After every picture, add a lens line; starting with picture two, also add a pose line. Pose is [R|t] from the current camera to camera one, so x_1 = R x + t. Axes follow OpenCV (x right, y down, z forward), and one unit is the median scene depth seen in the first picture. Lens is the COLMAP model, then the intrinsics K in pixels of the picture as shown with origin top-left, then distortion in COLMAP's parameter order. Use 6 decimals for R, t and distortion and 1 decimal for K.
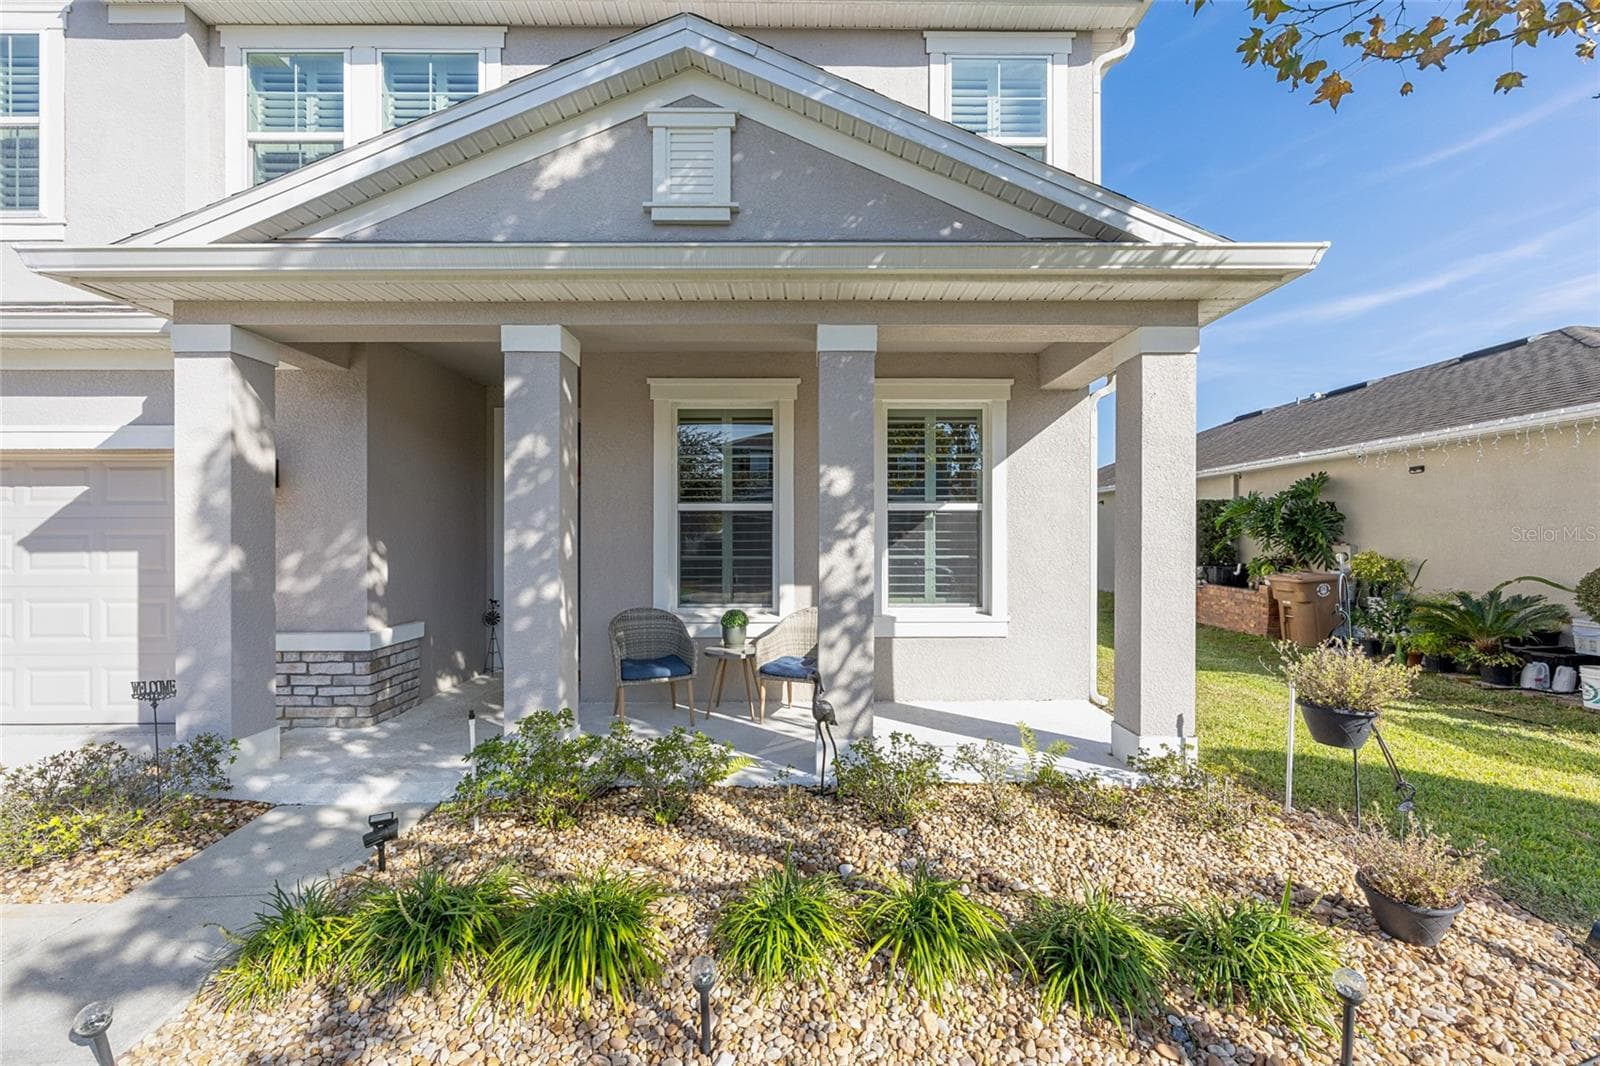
lens RADIAL K [[648.2, 0, 802.3], [0, 648.2, 536.5], [0, 0, 1]] dist [-0.001507, 0.000233]
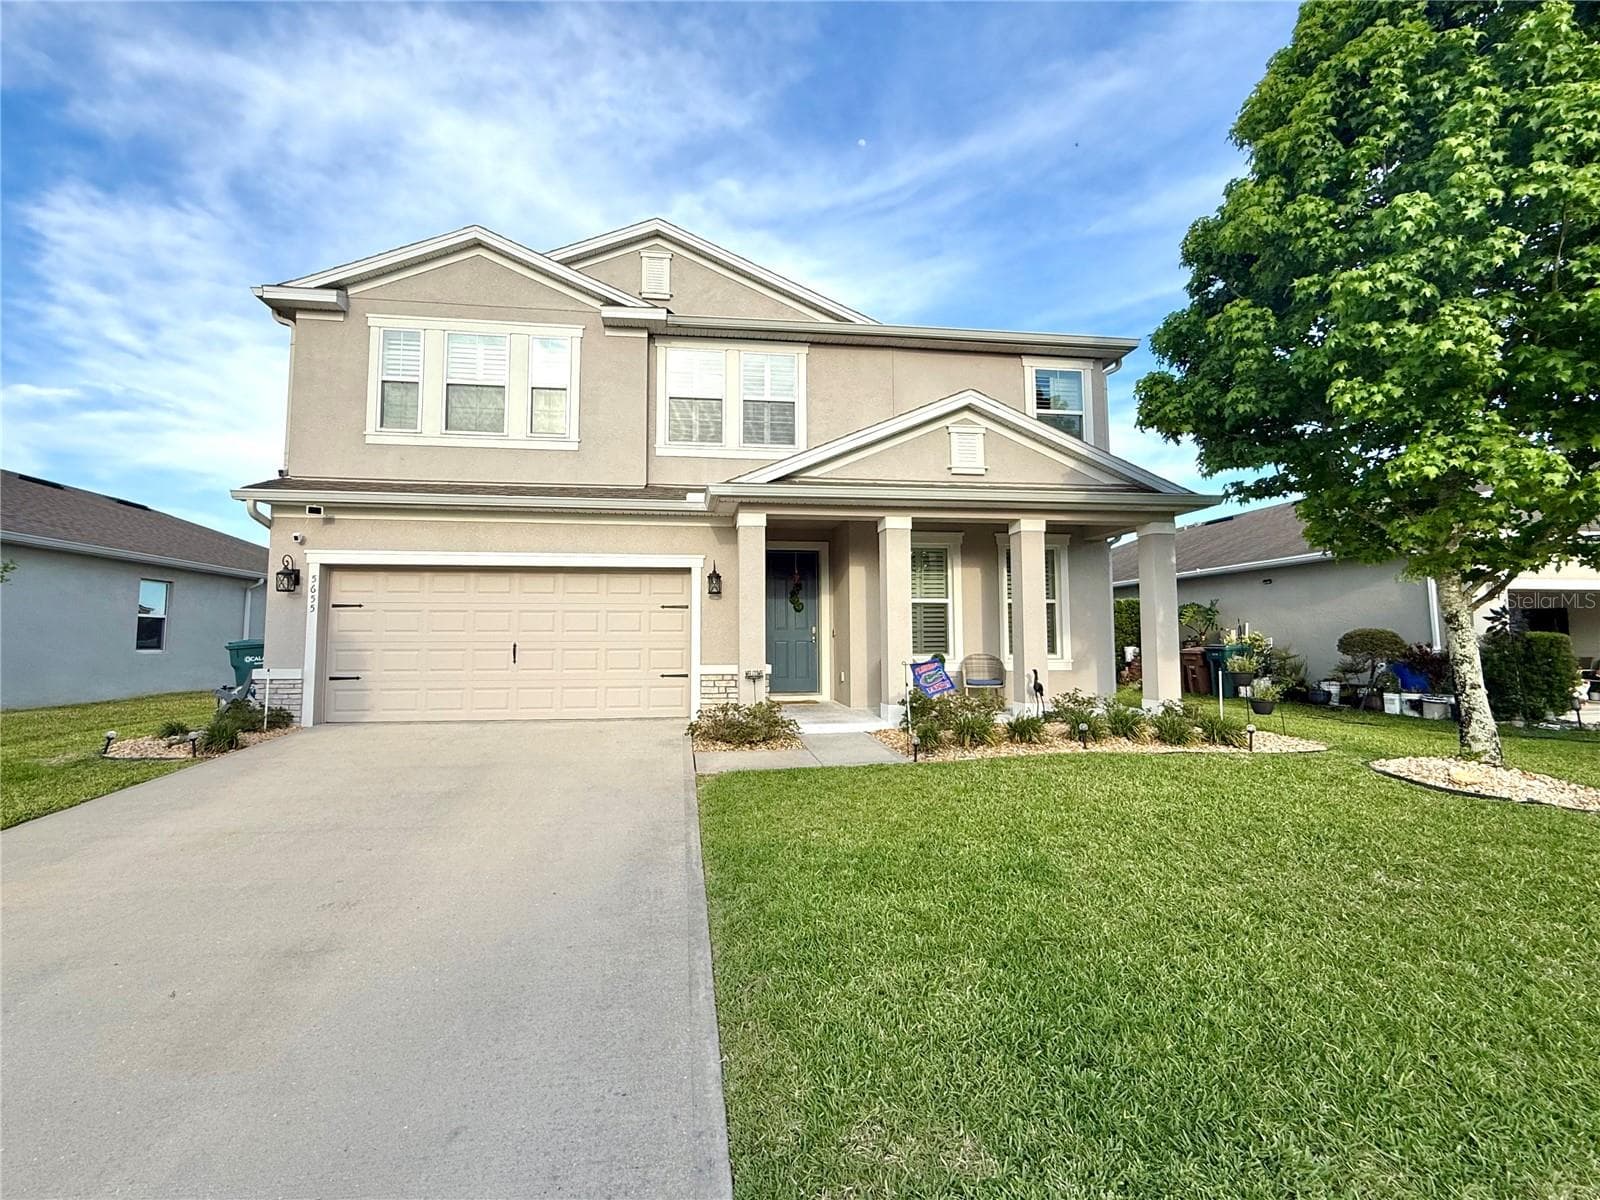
lens RADIAL K [[672.1, 0, 763.1], [0, 672.1, 594.9], [0, 0, 1]] dist [-0.002187, 0.000233]
pose [[0.993747, 0.008120, 0.111363, -0.824790], [-0.000969, 0.997942, -0.064120, 0.064242], [-0.111654, 0.063611, 0.991709, -0.887537]]
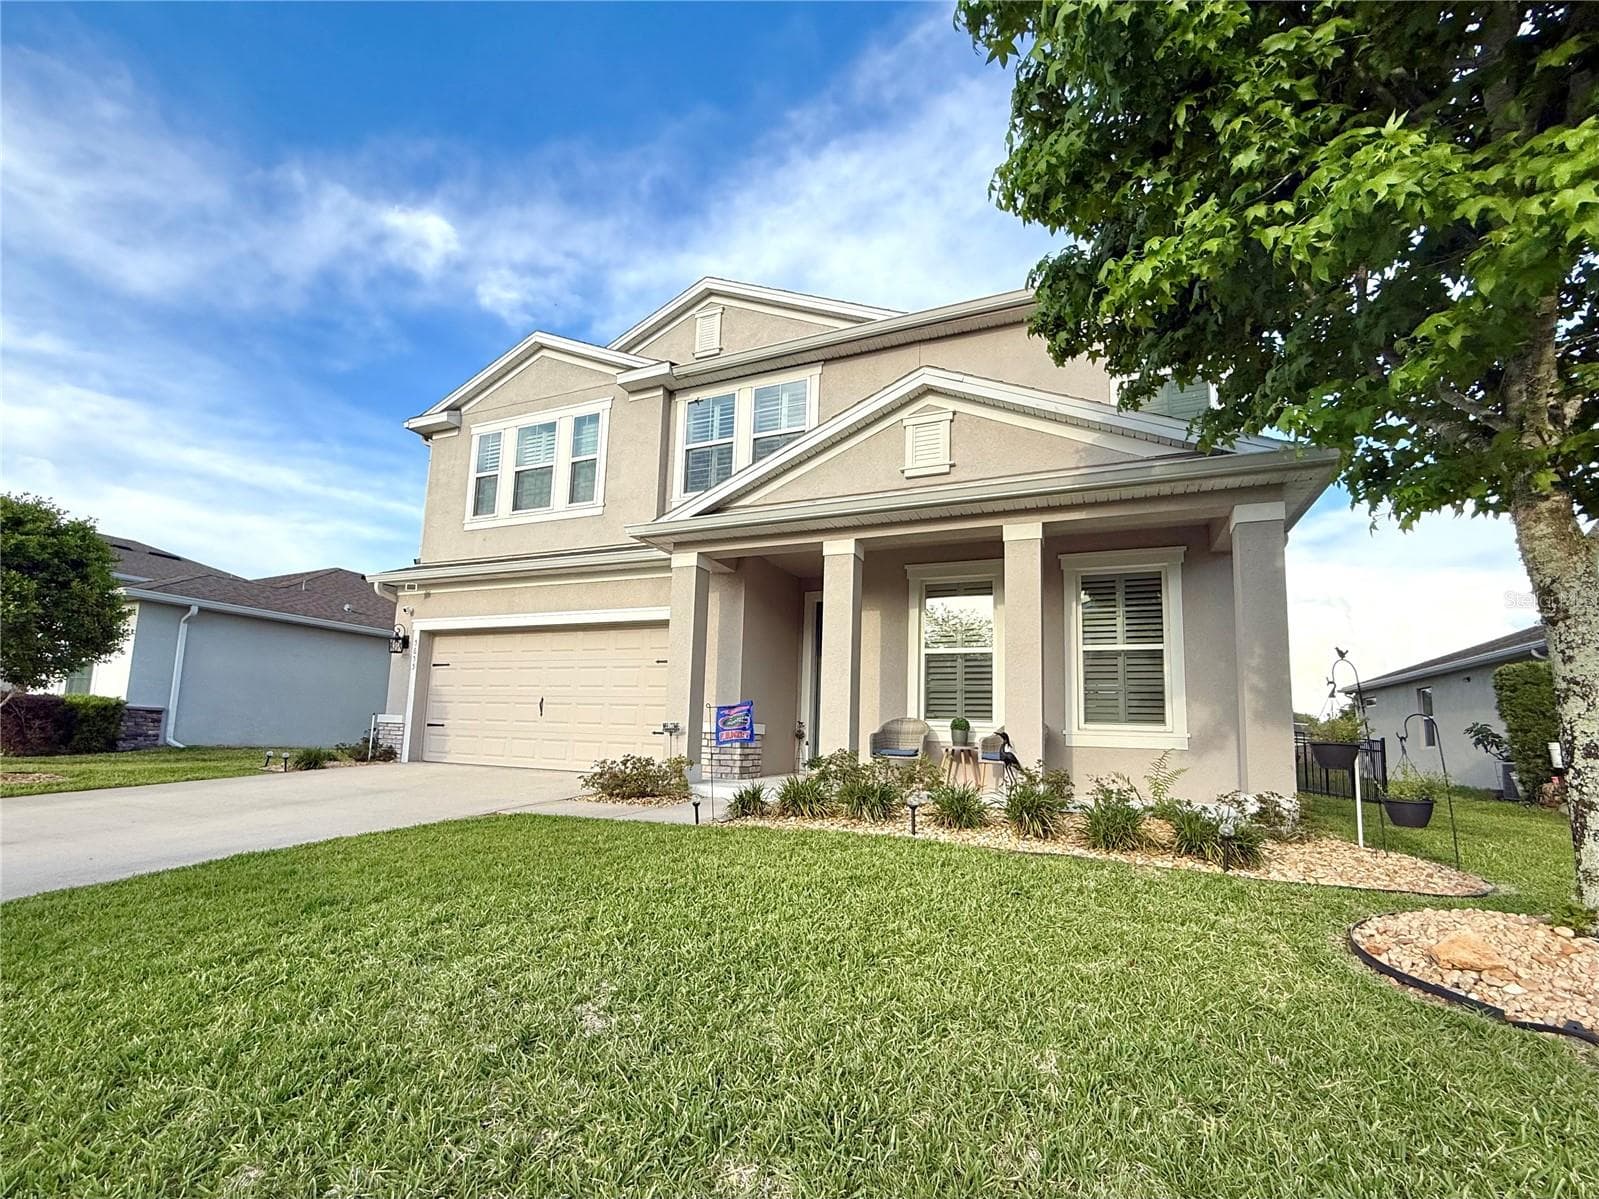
lens RADIAL K [[716.7, 0, 777.9], [0, 716.7, 645.7], [0, 0, 1]] dist [-0.002298, -0.000060]
pose [[0.904280, -0.019866, -0.426478, 0.203682], [-0.034364, 0.992289, -0.119087, 0.152563], [0.425555, 0.122343, 0.896624, -0.605359]]
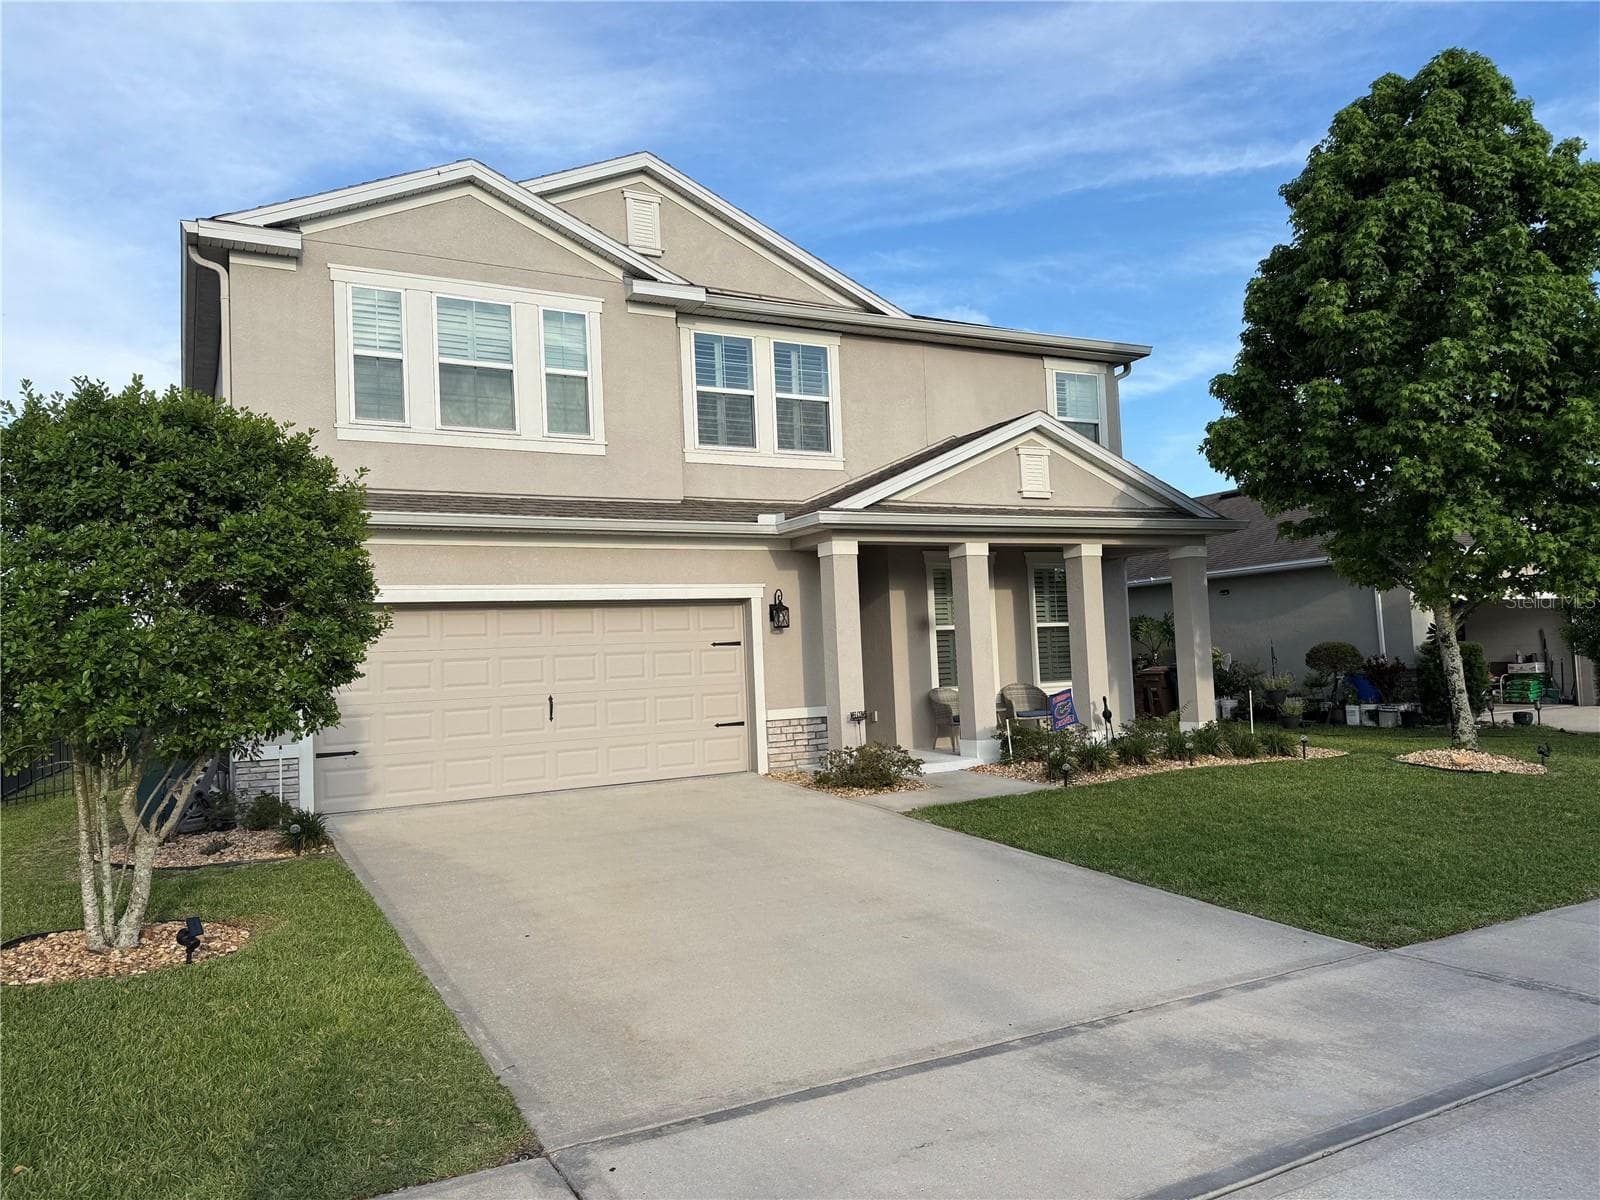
lens RADIAL K [[1095.5, 0, 780.7], [0, 1095.5, 612.9], [0, 0, 1]] dist [0.091432, -0.125594]
pose [[0.890064, -0.014869, 0.455593, -1.910732], [0.039046, 0.998281, -0.043701, 0.023688], [-0.454160, 0.056685, 0.889115, -1.371093]]
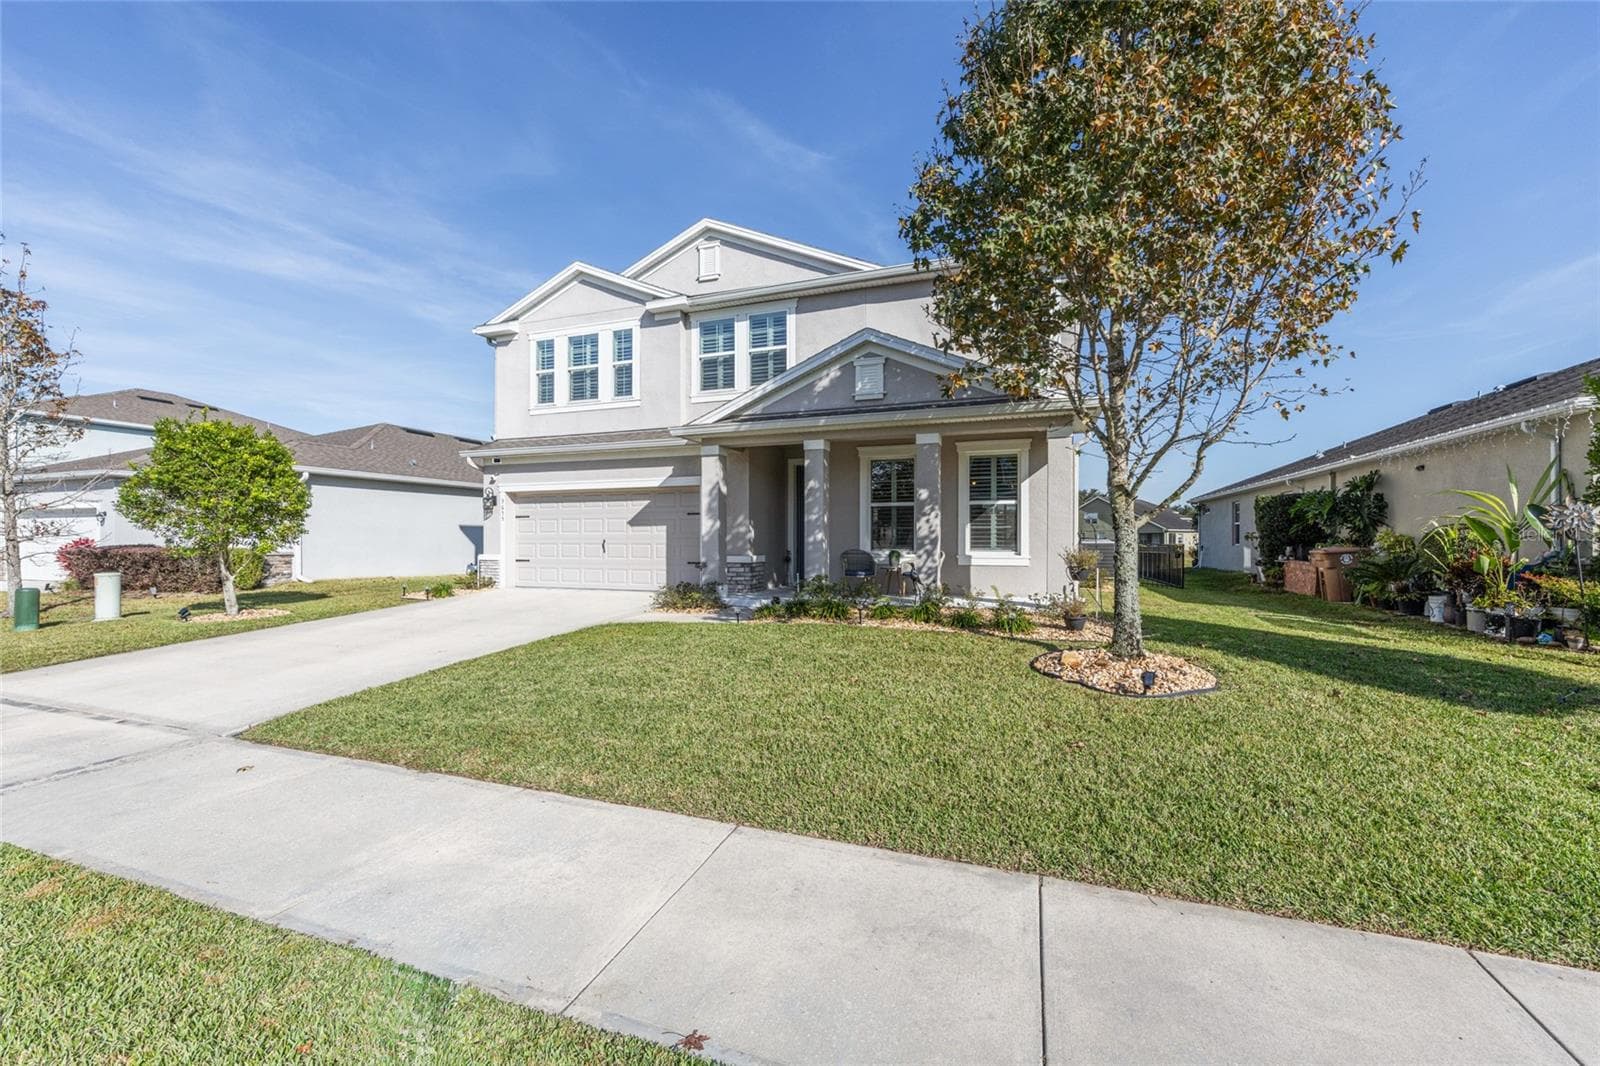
lens RADIAL K [[643.2, 0, 800.0], [0, 643.2, 533.0], [0, 0, 1]] dist [-0.001257, -0.000055]
pose [[0.934105, -0.000646, -0.356997, 0.379146], [-0.000285, 0.999997, -0.002556, 0.058041], [0.356998, 0.002490, 0.934102, -1.173224]]
